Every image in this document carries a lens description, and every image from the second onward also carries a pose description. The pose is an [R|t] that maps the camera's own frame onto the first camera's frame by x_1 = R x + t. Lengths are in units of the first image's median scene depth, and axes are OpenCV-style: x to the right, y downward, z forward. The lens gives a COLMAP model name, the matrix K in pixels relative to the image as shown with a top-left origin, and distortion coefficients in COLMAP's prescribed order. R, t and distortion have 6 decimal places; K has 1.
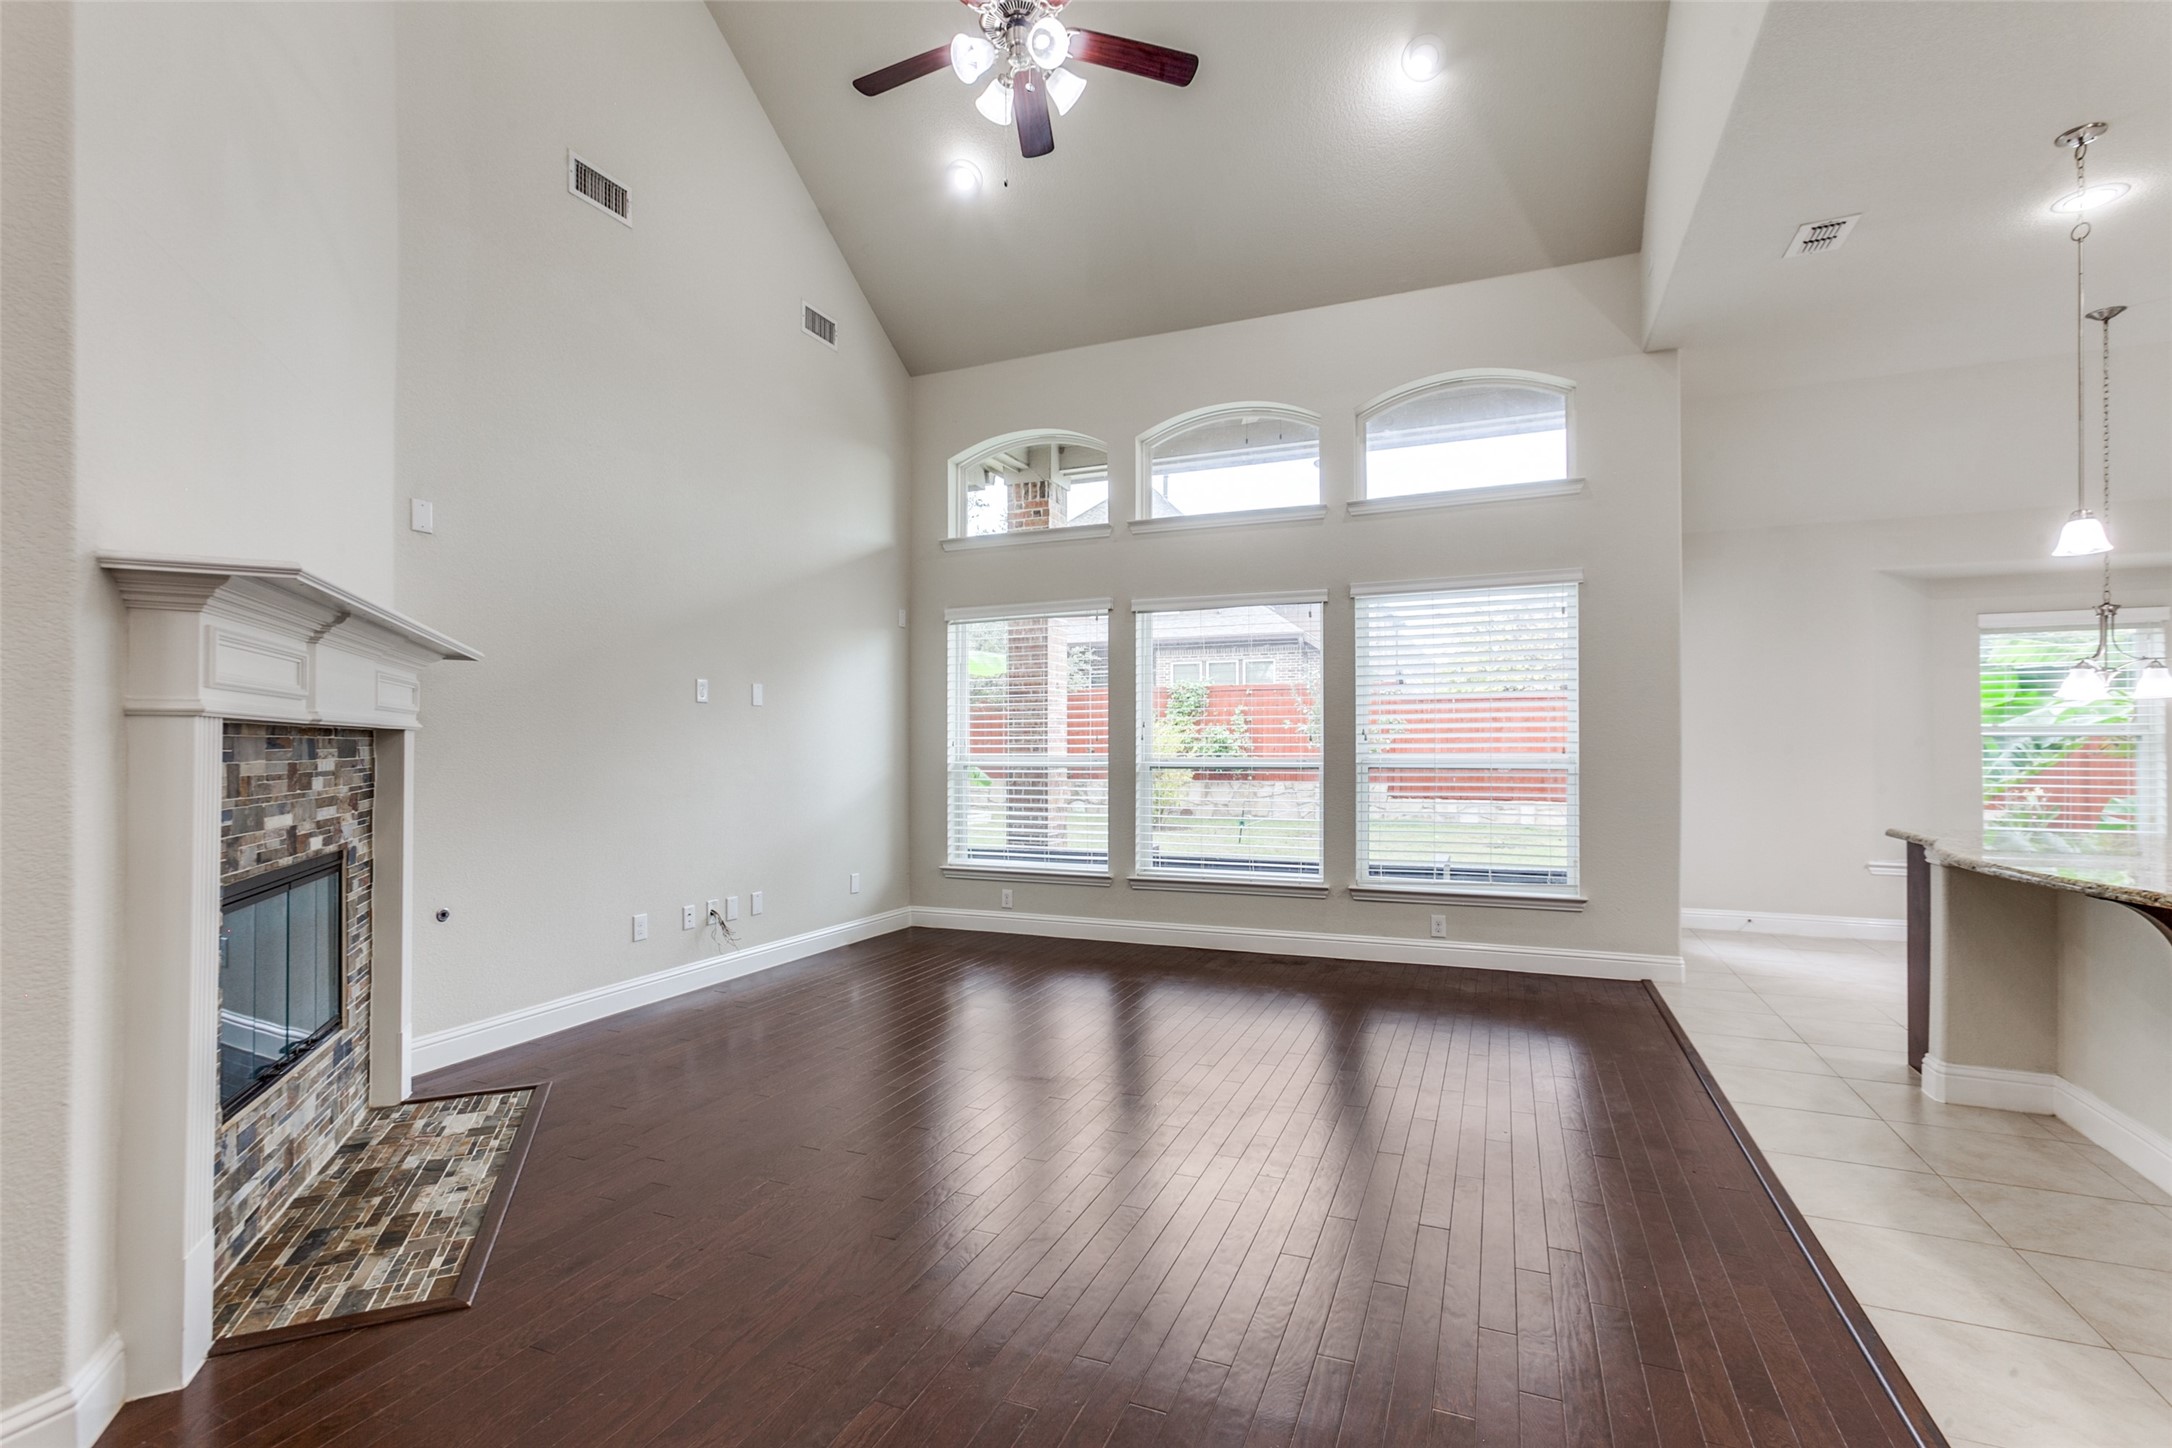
lens RADIAL K [[1021.1, 0, 1078.8], [0, 1021.1, 735.8], [0, 0, 1]] dist [0.021113, 0.000202]
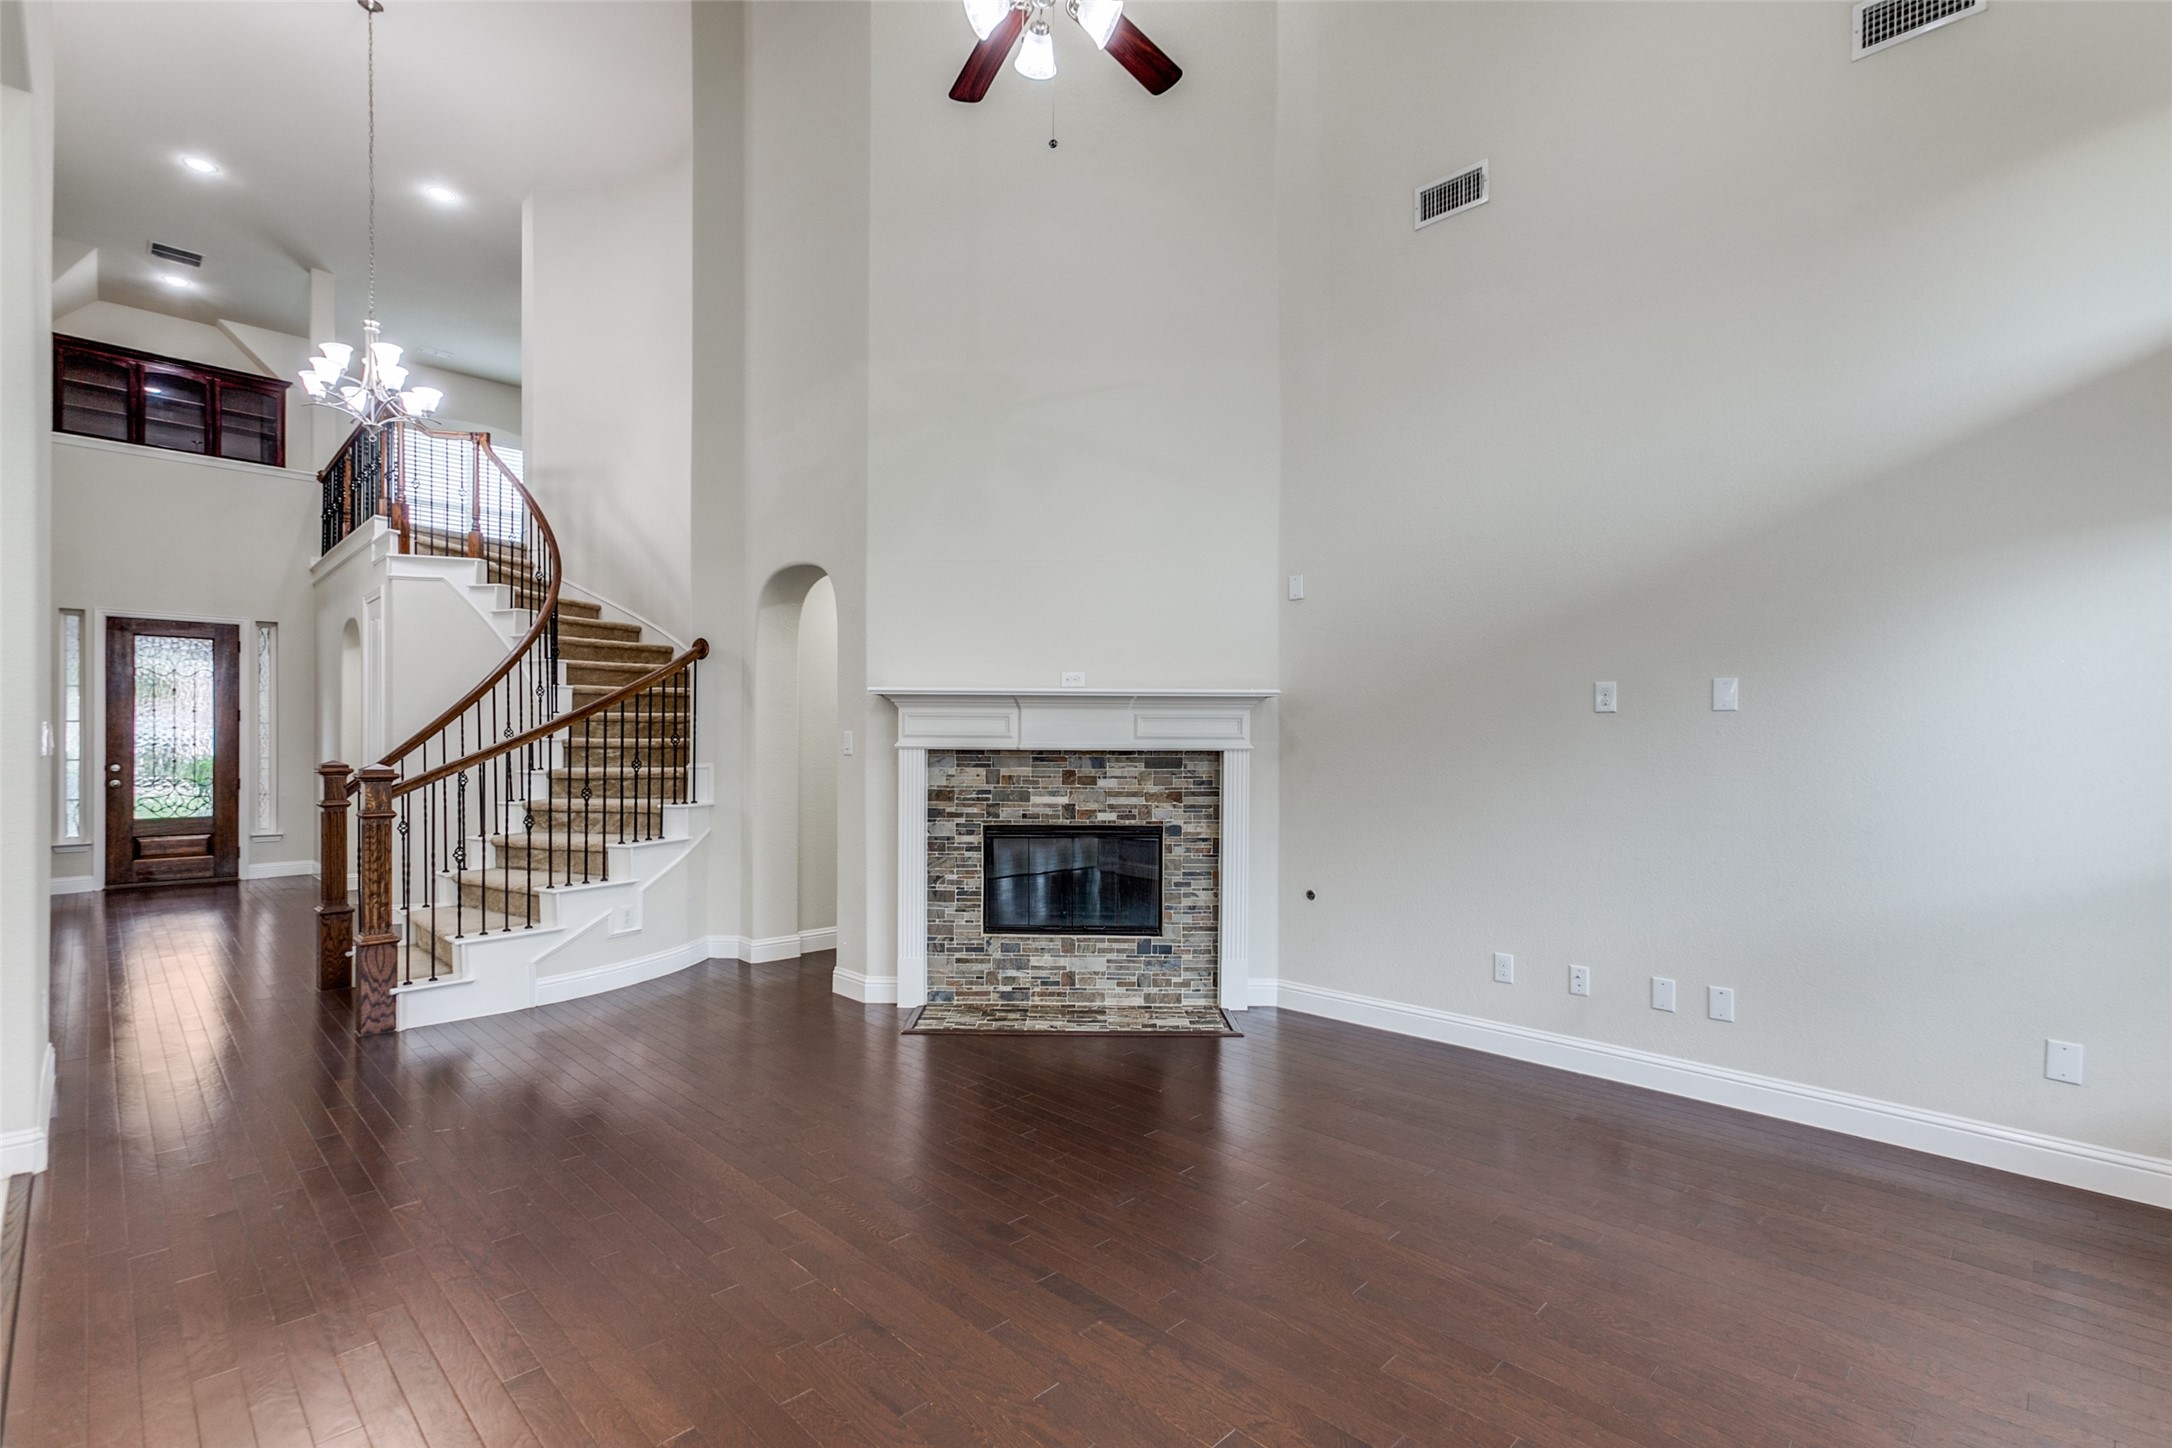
lens RADIAL K [[1018.8, 0, 1084.2], [0, 1018.8, 751.1], [0, 0, 1]] dist [0.000850, 0.000579]
pose [[-0.393691, 0.003485, -0.919236, 0.674096], [0.004742, 0.999987, 0.001761, -0.008224], [0.919231, -0.003666, -0.393702, 1.274386]]
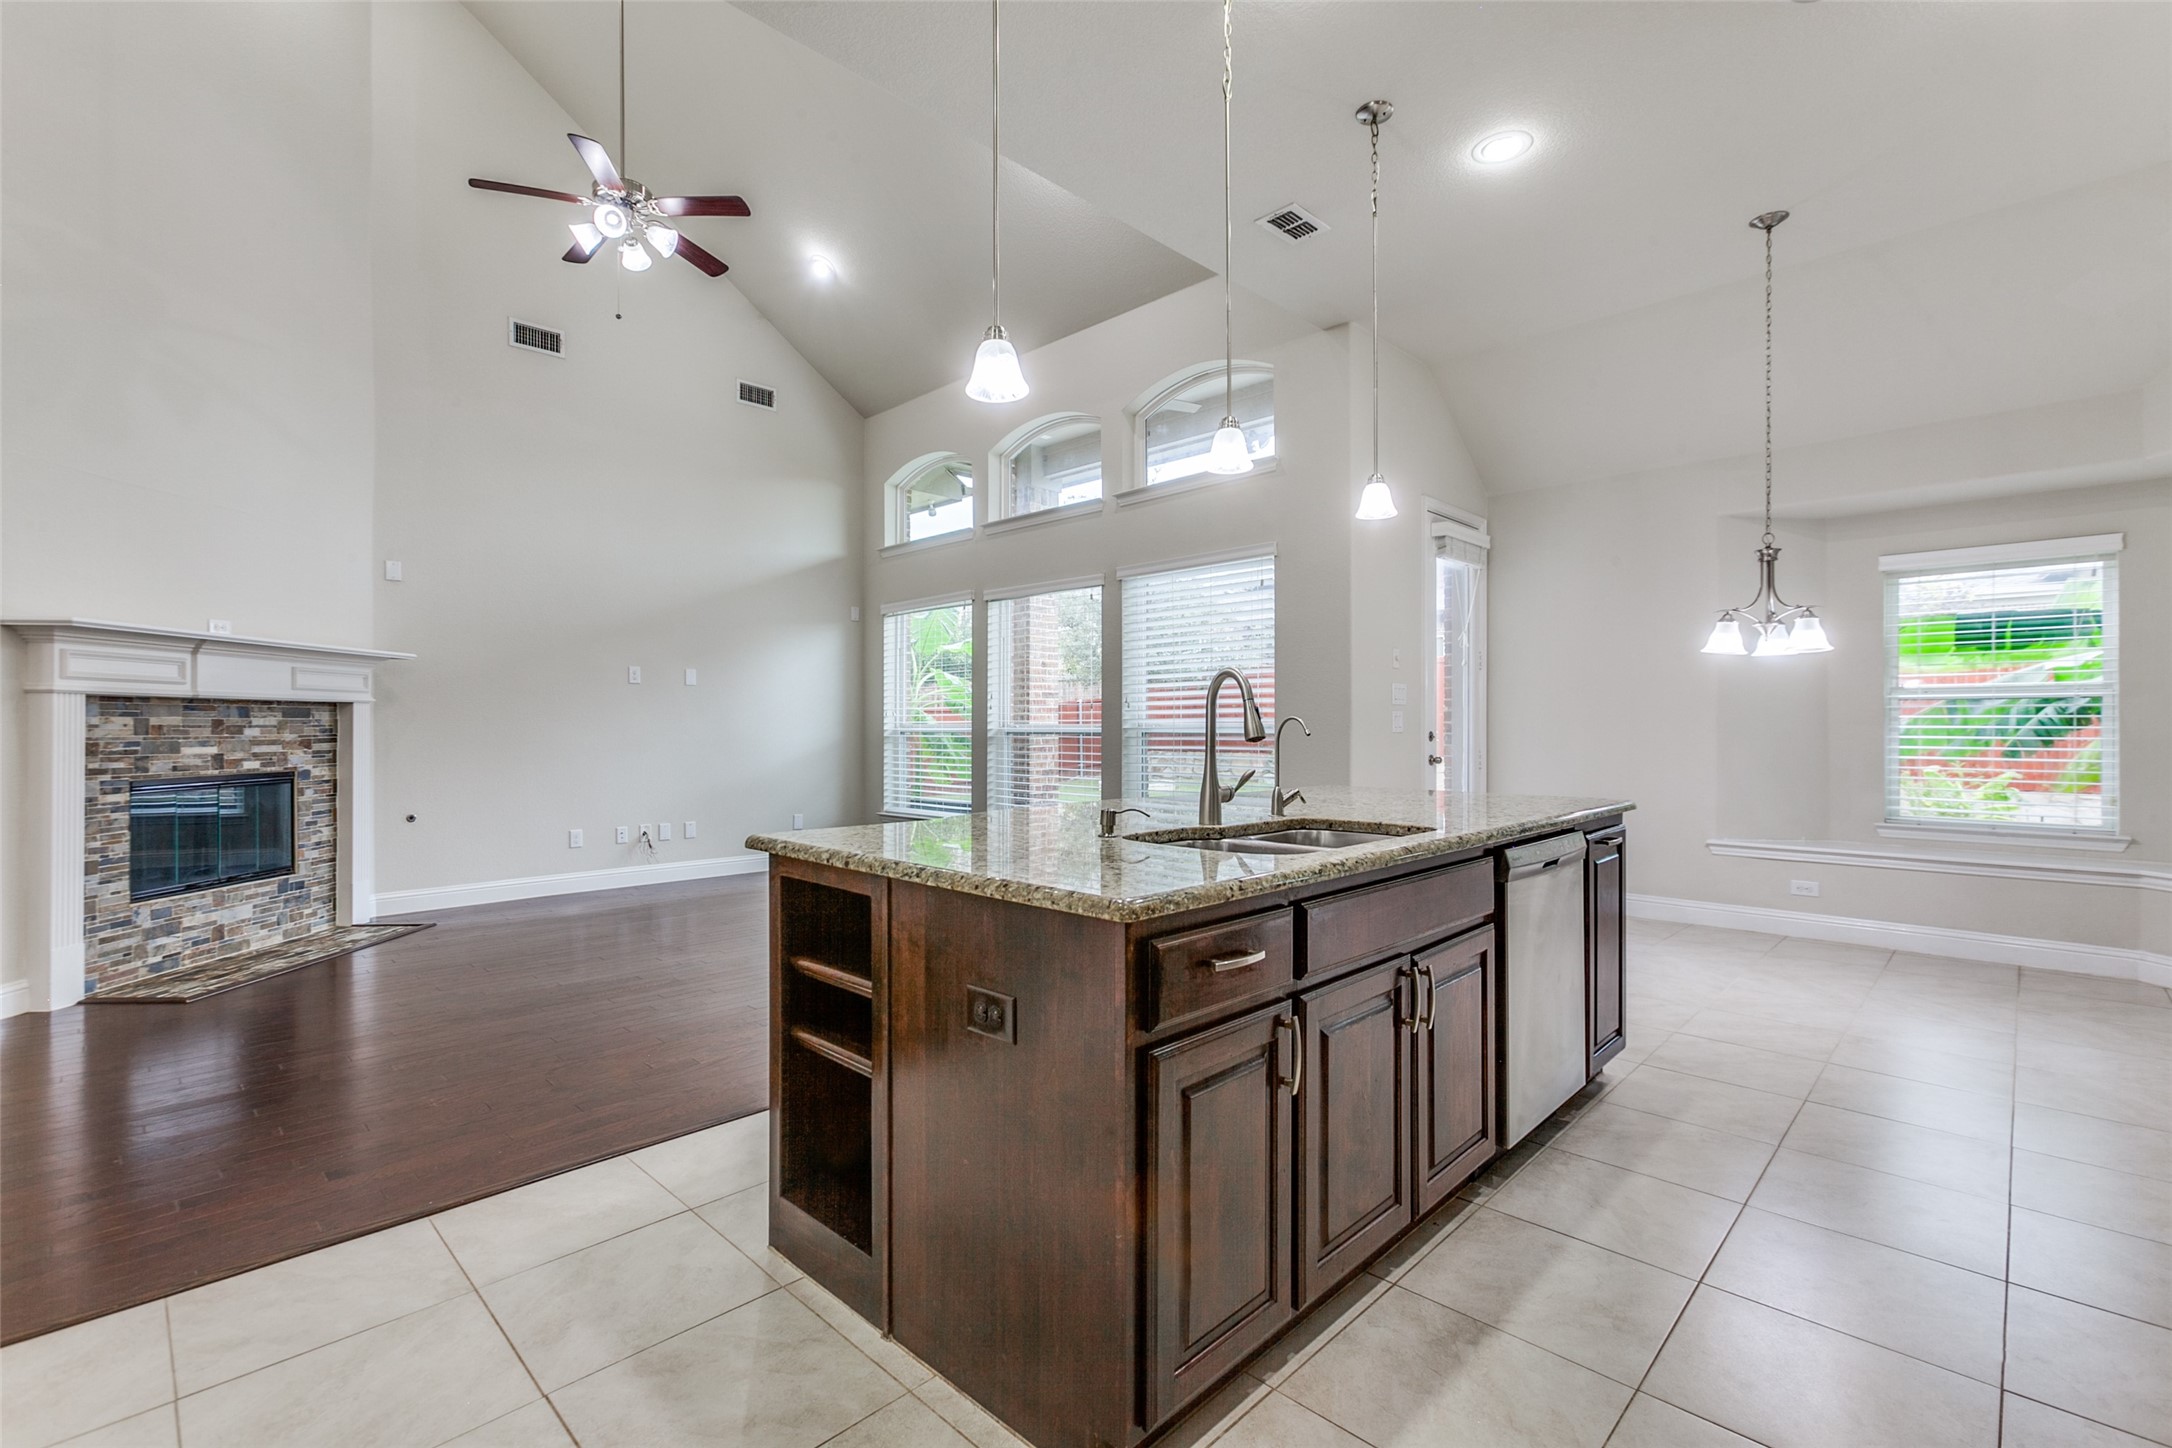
lens RADIAL K [[985.8, 0, 1062.4], [0, 985.8, 723.1], [0, 0, 1]] dist [0.005107, 0.000639]
pose [[0.919617, -0.000642, -0.392816, 0.949424], [0.004033, 0.999961, 0.007808, 0.018370], [0.392795, -0.008764, 0.919584, -0.018612]]
